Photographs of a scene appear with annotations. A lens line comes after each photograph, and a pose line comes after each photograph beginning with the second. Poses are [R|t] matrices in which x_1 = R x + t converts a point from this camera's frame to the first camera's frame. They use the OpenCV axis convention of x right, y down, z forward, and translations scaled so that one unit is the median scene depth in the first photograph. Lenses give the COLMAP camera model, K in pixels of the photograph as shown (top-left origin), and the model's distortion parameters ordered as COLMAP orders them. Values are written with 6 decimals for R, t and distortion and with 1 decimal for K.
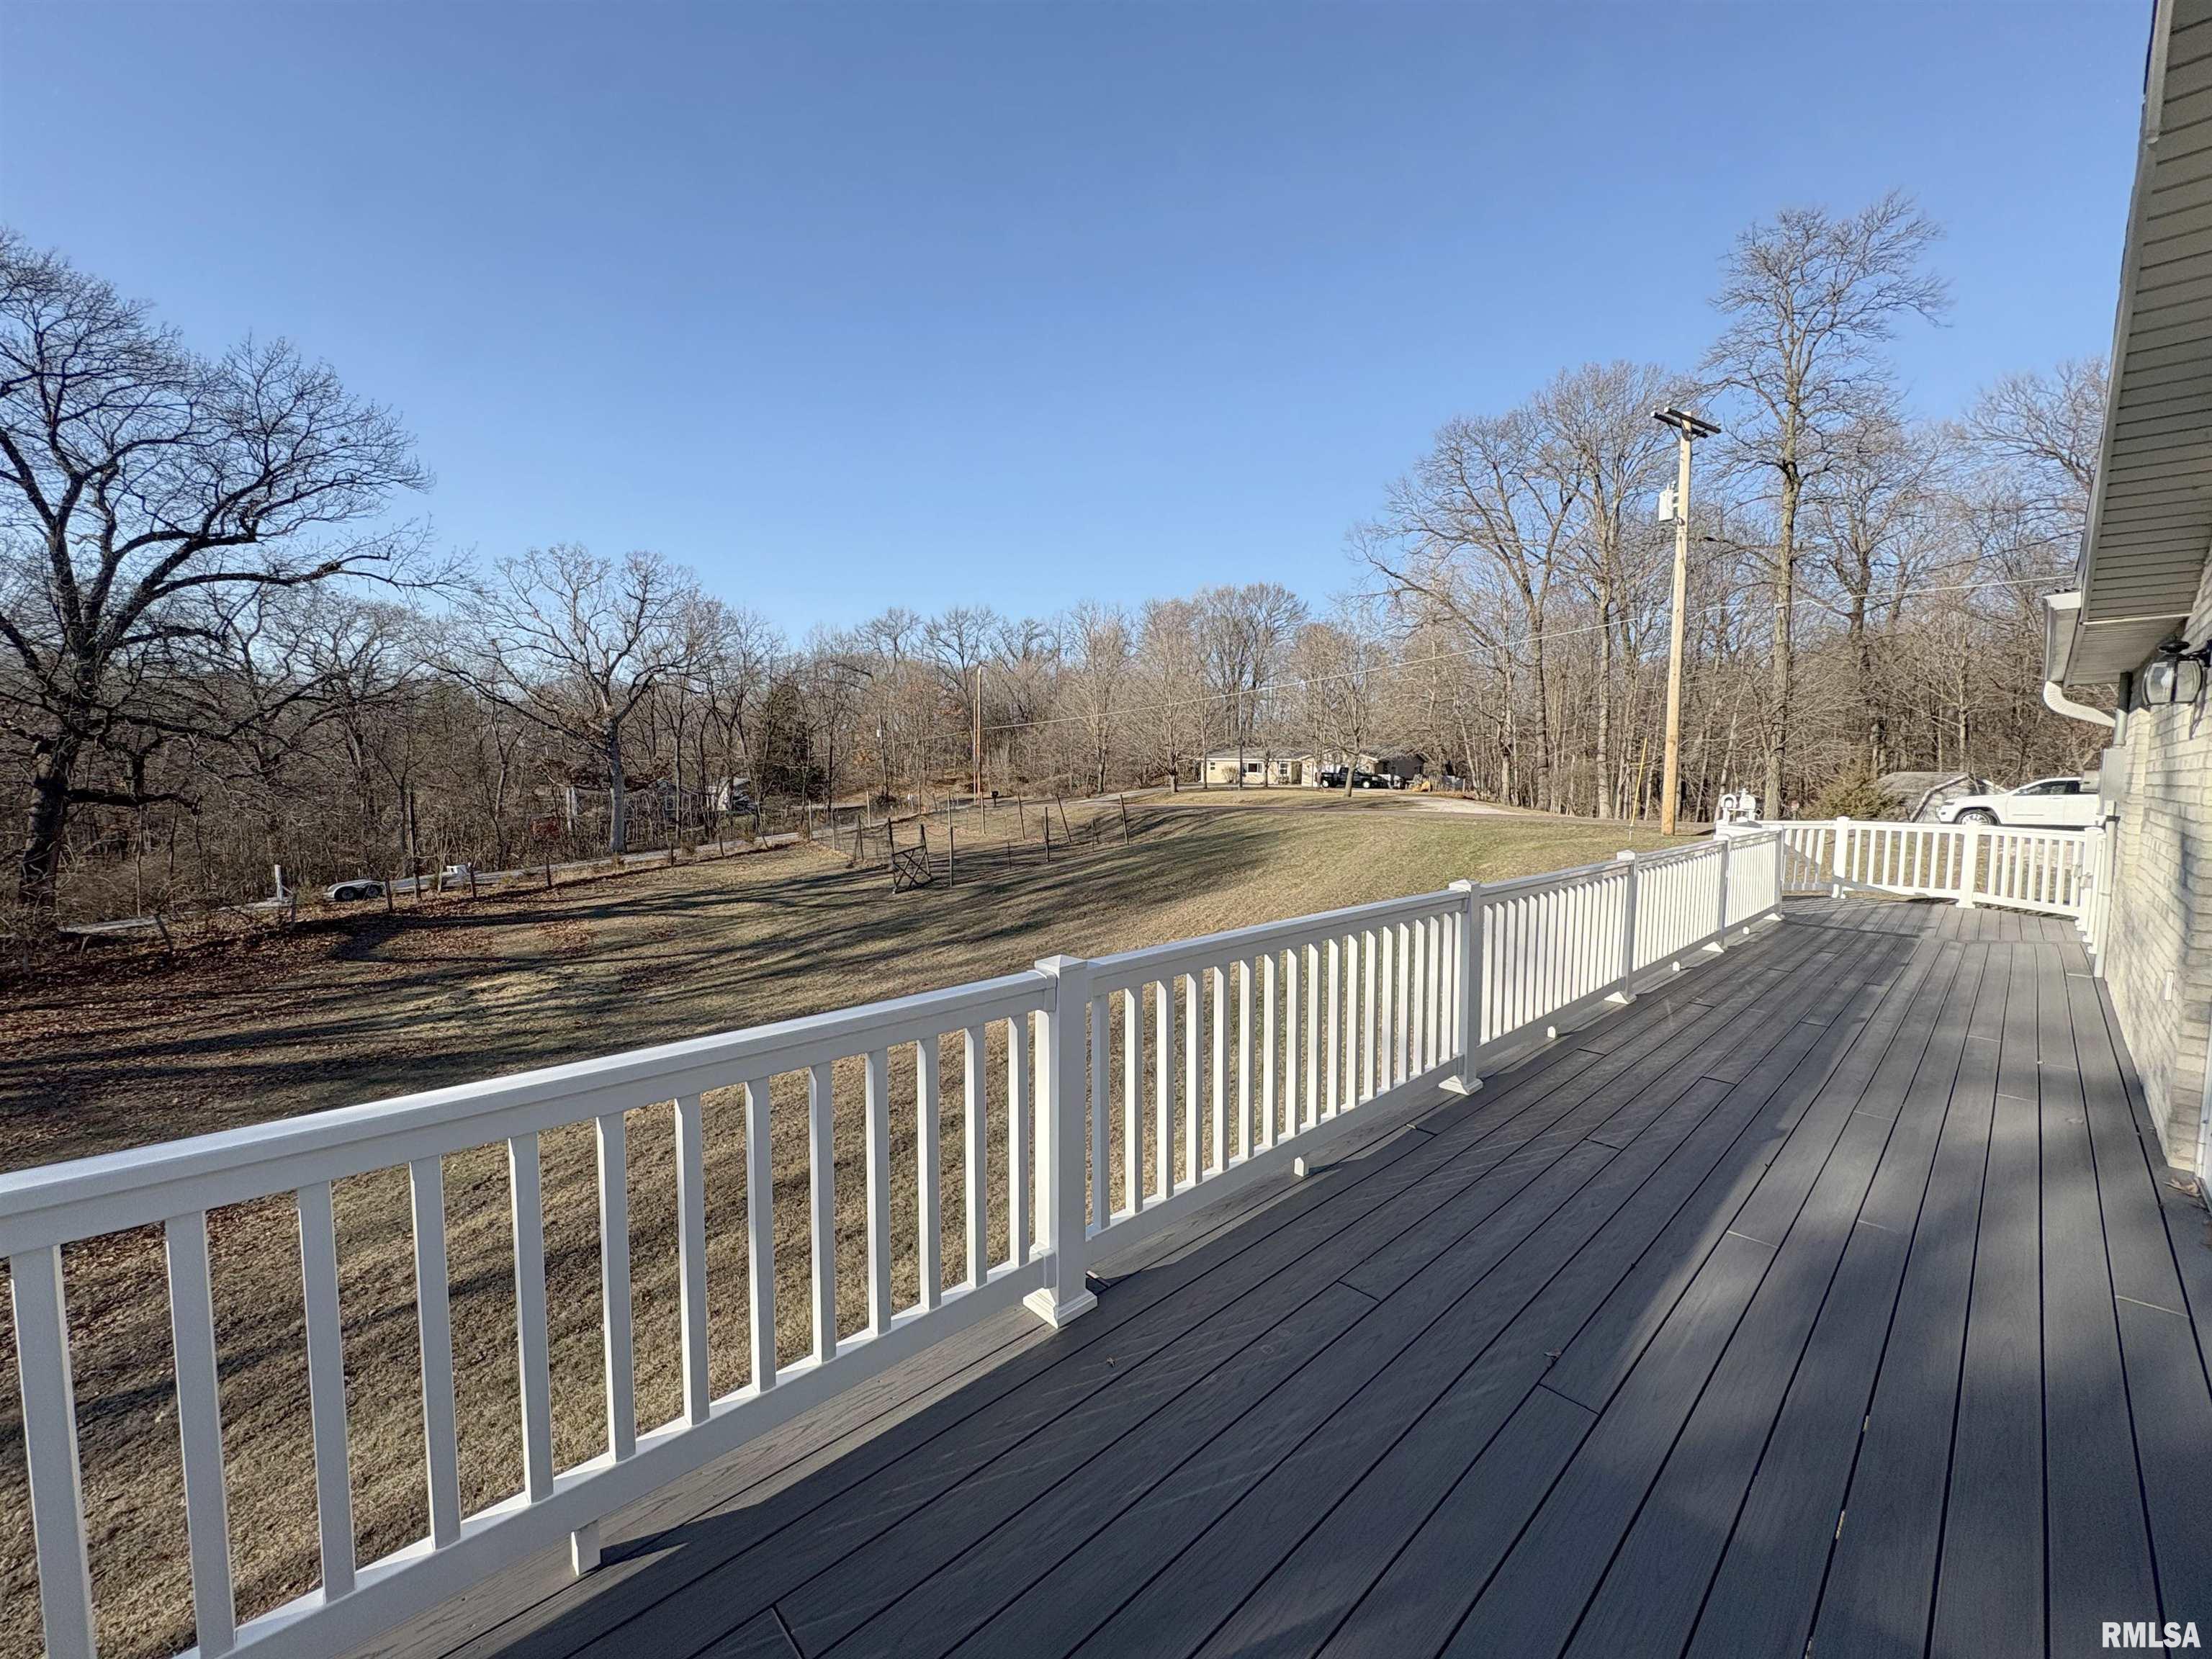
lens RADIAL K [[889.1, 0, 1106.9], [0, 889.1, 832.0], [0, 0, 1]] dist [0.002052, 0.000684]
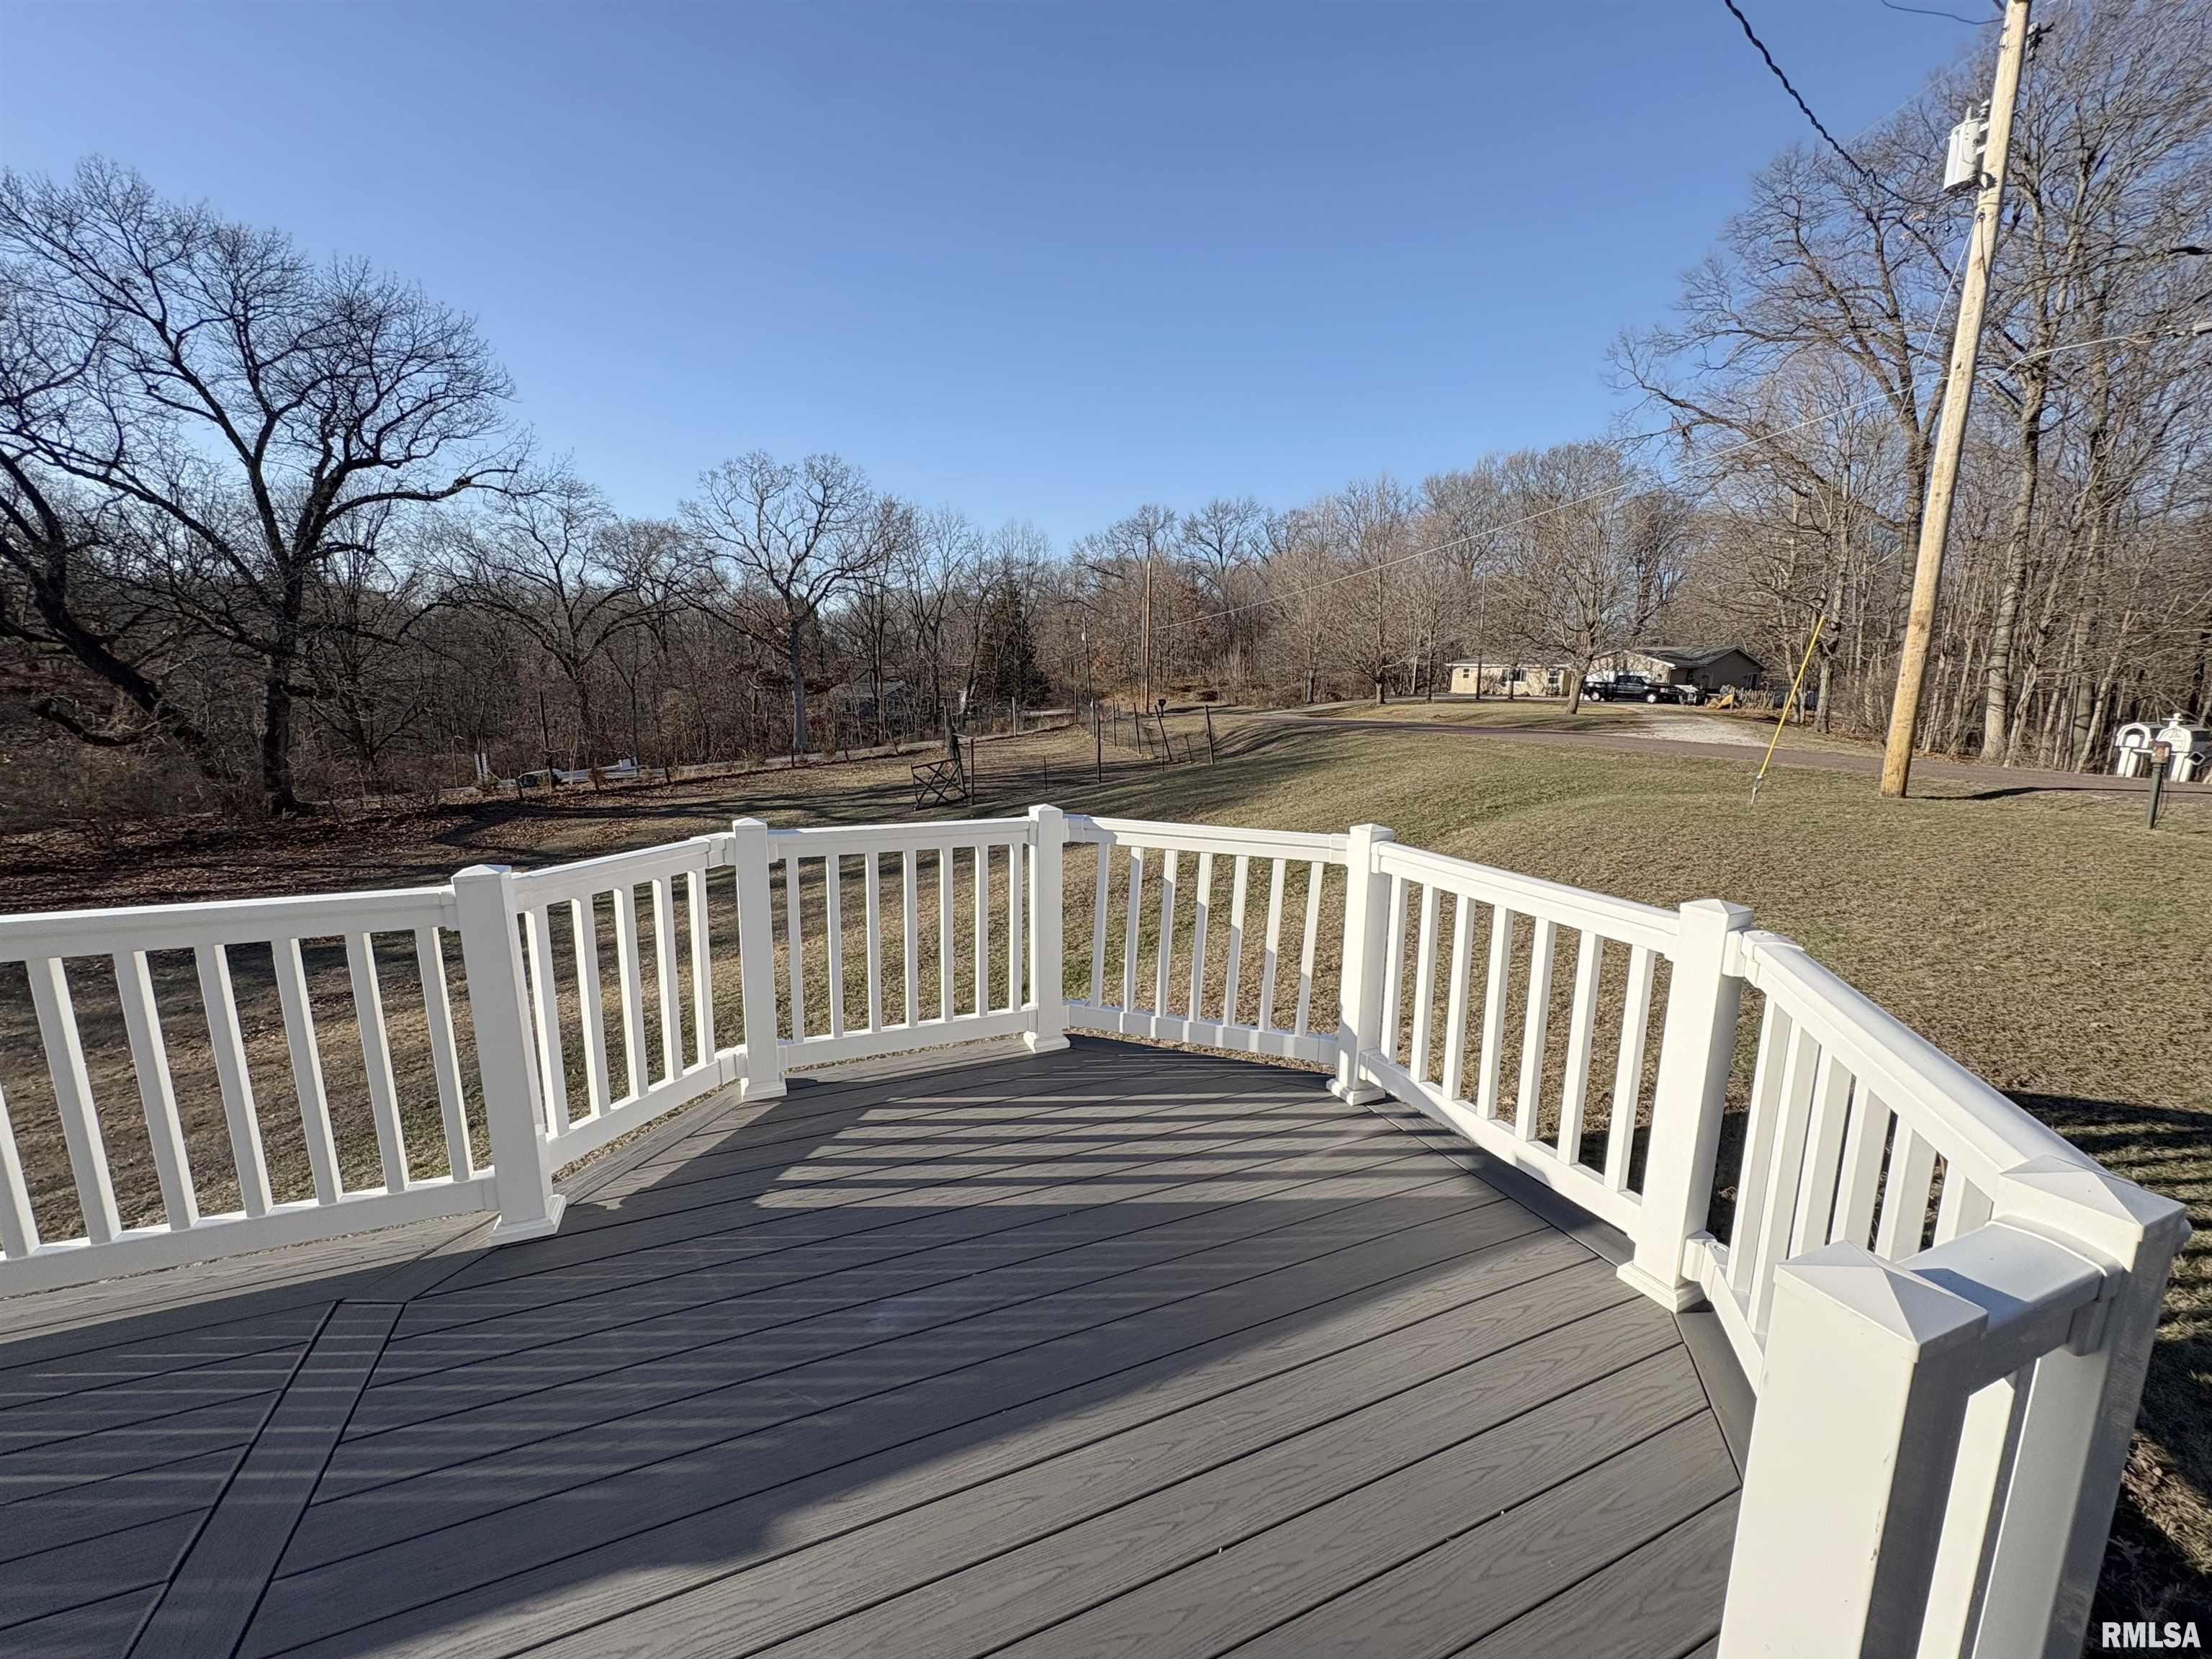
lens RADIAL K [[889.1, 0, 1105.4], [0, 889.1, 826.6], [0, 0, 1]] dist [0.002052, 0.000684]
pose [[0.934004, 0.065772, -0.351157, 0.161015], [-0.031643, 0.994274, 0.102063, -0.008113], [0.355860, -0.084216, 0.930737, 0.134680]]
